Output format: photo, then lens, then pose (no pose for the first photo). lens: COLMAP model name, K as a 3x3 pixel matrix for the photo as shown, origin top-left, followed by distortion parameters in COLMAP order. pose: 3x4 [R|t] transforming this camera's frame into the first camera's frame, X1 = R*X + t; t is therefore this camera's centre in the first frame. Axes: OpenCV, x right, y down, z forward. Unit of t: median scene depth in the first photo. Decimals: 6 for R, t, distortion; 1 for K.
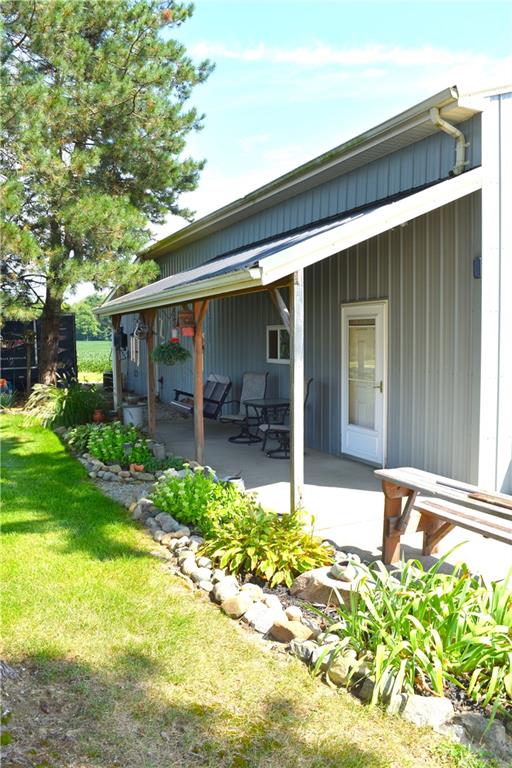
lens RADIAL K [[625.0, 0, 256.0], [0, 625.0, 384.0], [0, 0, 1]] dist [-0.082942, -0.004472]
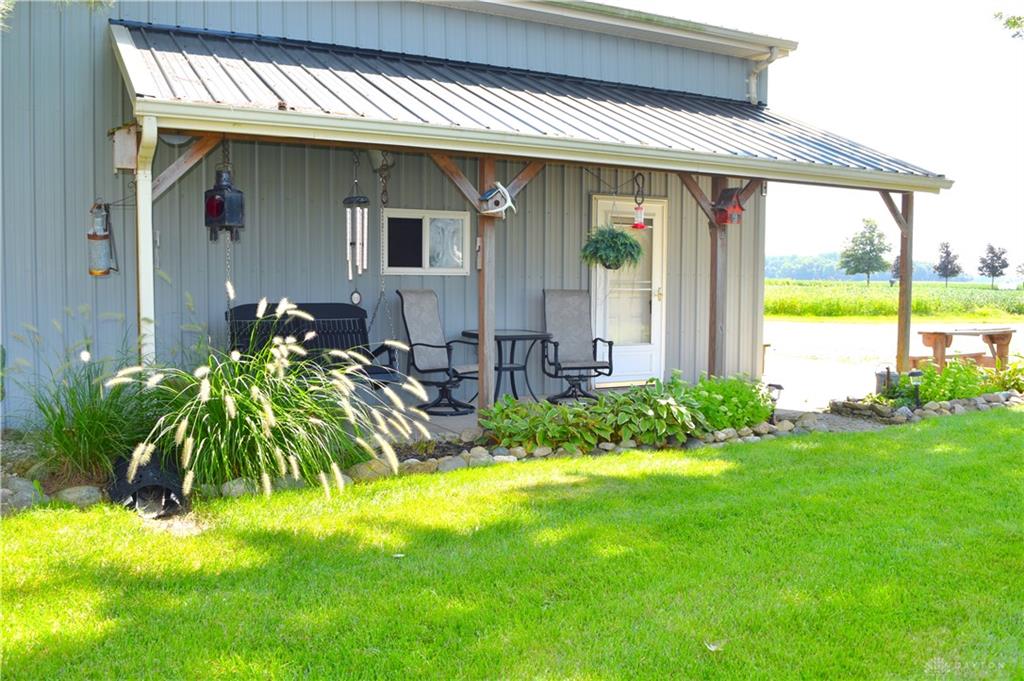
lens RADIAL K [[833.3, 0, 512.0], [0, 833.3, 340.5], [0, 0, 1]] dist [-0.082942, -0.004472]
pose [[-0.013264, -0.082557, 0.996498, -1.015613], [0.058570, 0.994810, 0.083197, -0.040875], [-0.998195, 0.059469, -0.008359, 1.218962]]
